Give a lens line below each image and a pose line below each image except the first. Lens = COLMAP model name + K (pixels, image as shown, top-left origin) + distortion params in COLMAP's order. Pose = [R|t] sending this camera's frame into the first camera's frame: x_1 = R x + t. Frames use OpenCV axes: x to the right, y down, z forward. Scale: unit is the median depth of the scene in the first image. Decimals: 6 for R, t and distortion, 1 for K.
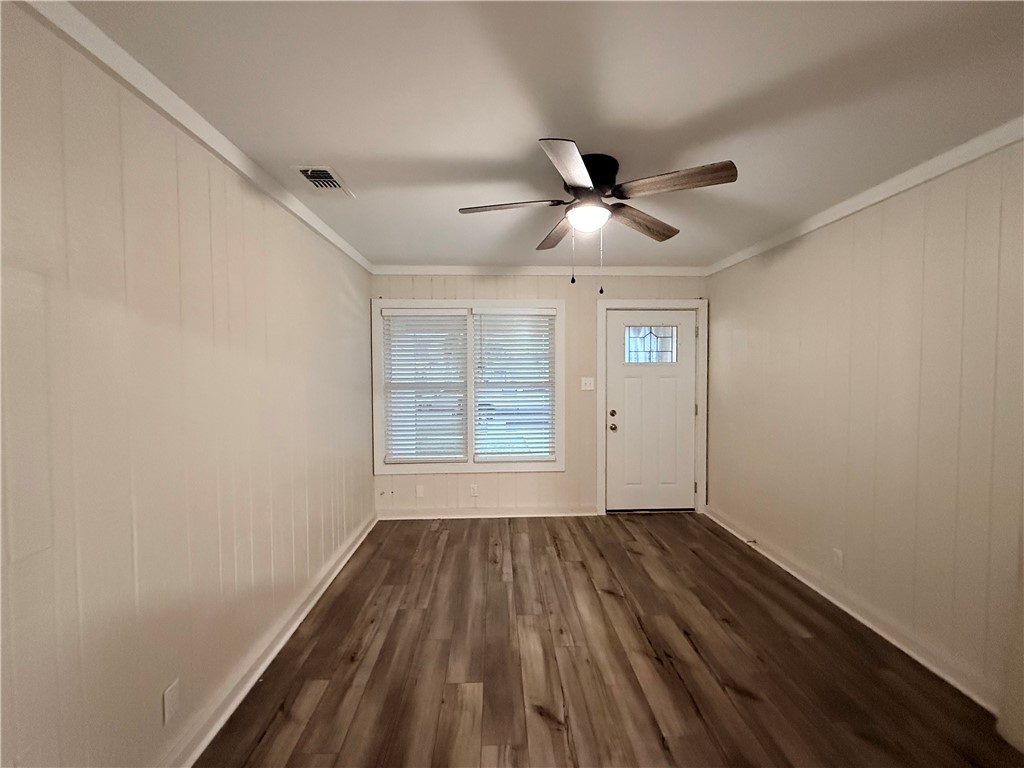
lens RADIAL K [[405.2, 0, 509.5], [0, 405.2, 379.8], [0, 0, 1]] dist [0.001532, -0.000378]
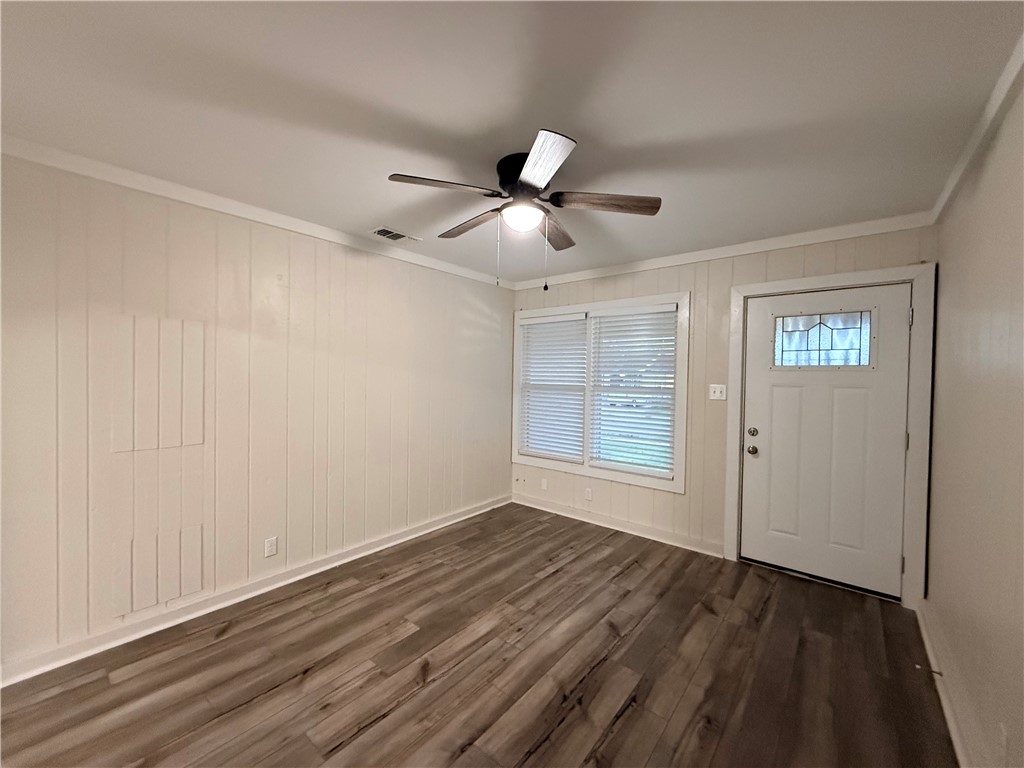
lens RADIAL K [[405.2, 0, 509.2], [0, 405.2, 380.0], [0, 0, 1]] dist [0.001532, -0.000378]
pose [[0.744549, 0.022408, -0.667191, 0.510865], [-0.033675, 0.999425, -0.004013, 0.003606], [0.666718, 0.025456, 0.744875, 0.145535]]
